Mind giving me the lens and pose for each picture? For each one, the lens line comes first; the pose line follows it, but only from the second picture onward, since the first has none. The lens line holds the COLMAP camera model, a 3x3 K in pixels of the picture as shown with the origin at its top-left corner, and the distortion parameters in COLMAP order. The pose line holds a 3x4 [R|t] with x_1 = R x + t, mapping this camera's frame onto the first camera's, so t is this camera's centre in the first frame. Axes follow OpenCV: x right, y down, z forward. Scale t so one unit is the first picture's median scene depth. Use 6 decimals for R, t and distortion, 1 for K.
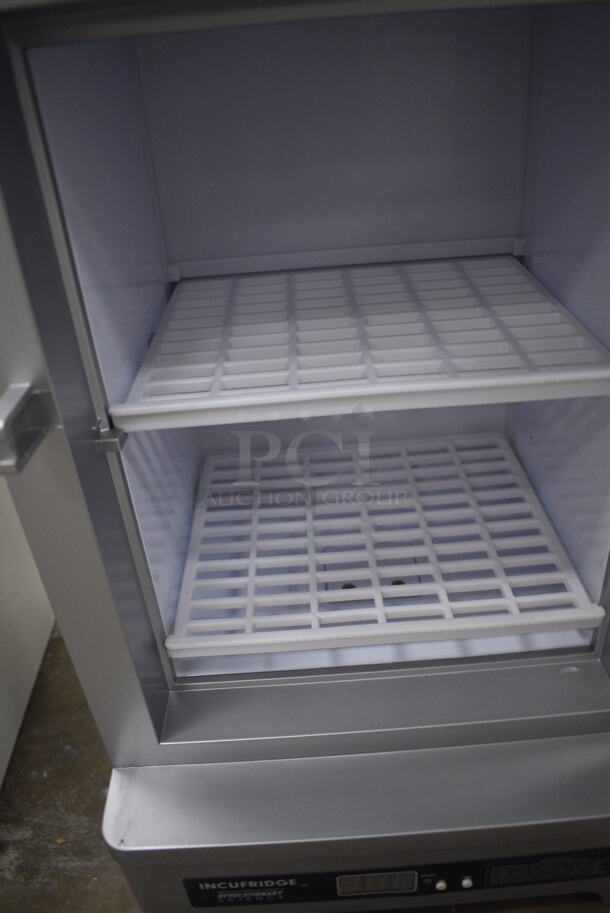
lens RADIAL K [[721.2, 0, 301.1], [0, 721.2, 457.3], [0, 0, 1]] dist [-0.115265, 0.029600]
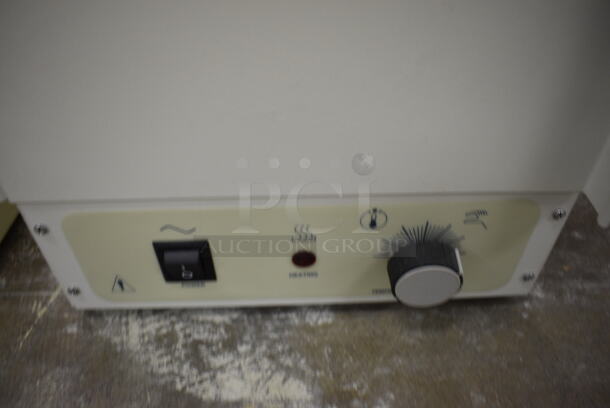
lens RADIAL K [[481.8, 0, 308.3], [0, 481.8, 203.3], [0, 0, 1]] dist [-0.115265, 0.029600]
pose [[0.996482, 0.071343, 0.043979, -1.015899], [-0.078170, 0.980418, 0.180750, 0.425514], [-0.030223, -0.183552, 0.982545, 0.338264]]
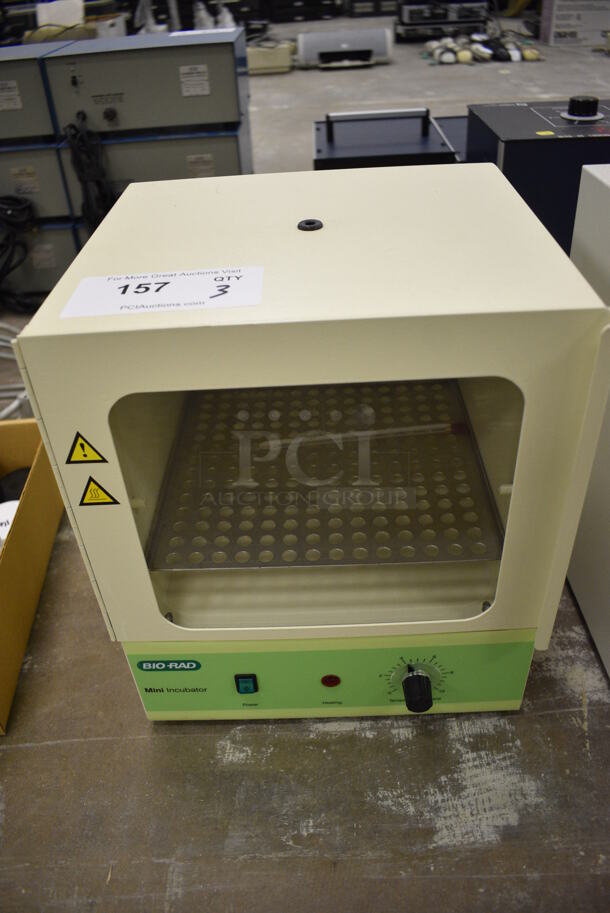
lens RADIAL K [[721.2, 0, 306.6], [0, 721.2, 463.2], [0, 0, 1]] dist [-0.115265, 0.029600]
pose [[0.999584, 0.028695, -0.002754, -2.107605], [-0.028257, 0.994249, 0.103295, 0.098737], [0.005702, -0.103174, 0.994647, -0.317128]]
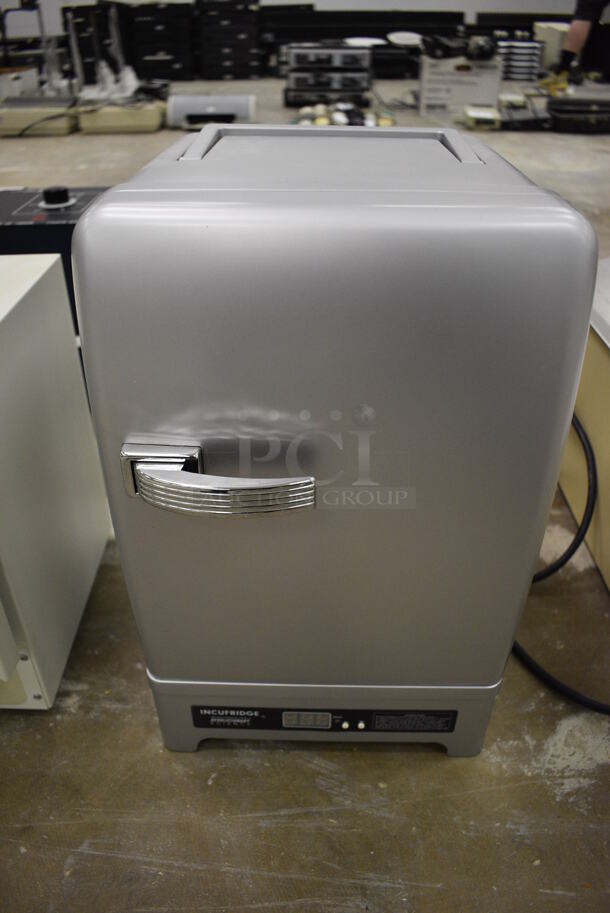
lens RADIAL K [[721.2, 0, 300.9], [0, 721.2, 459.9], [0, 0, 1]] dist [-0.115265, 0.029600]
pose [[0.995913, 0.090305, 0.001133, 0.036591], [-0.090278, 0.995104, 0.040219, -0.071930], [0.002505, -0.040157, 0.999190, -0.672788]]
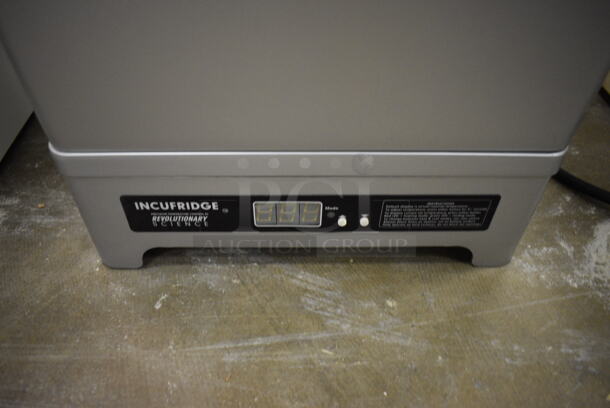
lens RADIAL K [[481.8, 0, 305.6], [0, 481.8, 206.7], [0, 0, 1]] dist [-0.115265, 0.029600]
pose [[0.995478, 0.069882, 0.064347, 0.085575], [-0.082253, 0.972959, 0.215837, 0.420872], [-0.047524, -0.220153, 0.974307, 0.205824]]
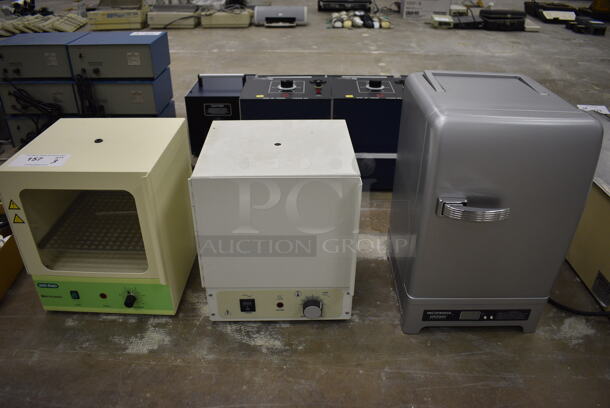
lens RADIAL K [[481.8, 0, 303.9], [0, 481.8, 208.7], [0, 0, 1]] dist [-0.115265, 0.029600]
pose [[0.995967, 0.088469, 0.014945, -0.935881], [-0.088347, 0.996052, -0.008657, 0.107627], [-0.015652, 0.007301, 0.999851, -1.709881]]
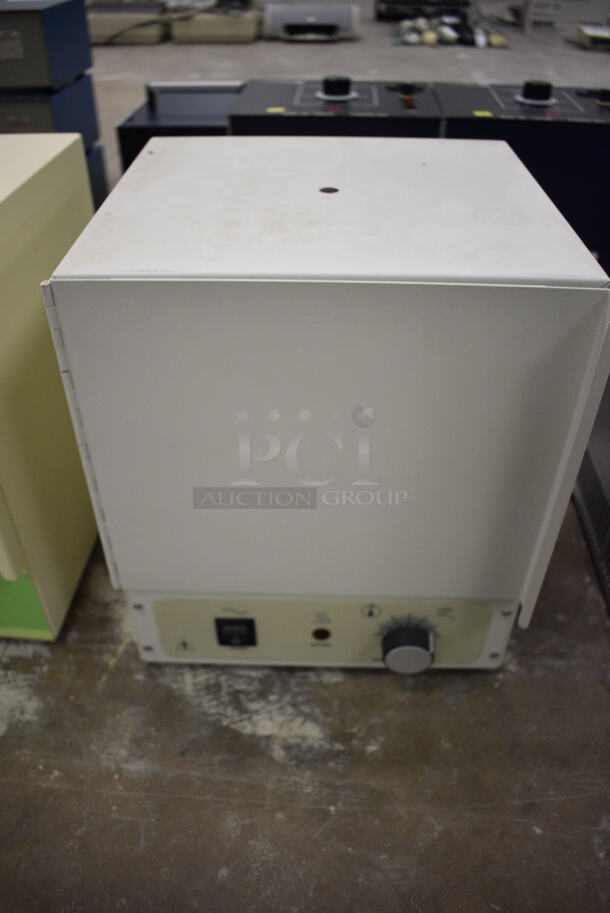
lens RADIAL K [[721.2, 0, 303.4], [0, 721.2, 462.1], [0, 0, 1]] dist [-0.115265, 0.029600]
pose [[0.993409, 0.114000, -0.011939, -1.046526], [-0.111343, 0.984468, 0.135744, 0.070273], [0.027228, -0.133520, 0.990672, -0.434856]]
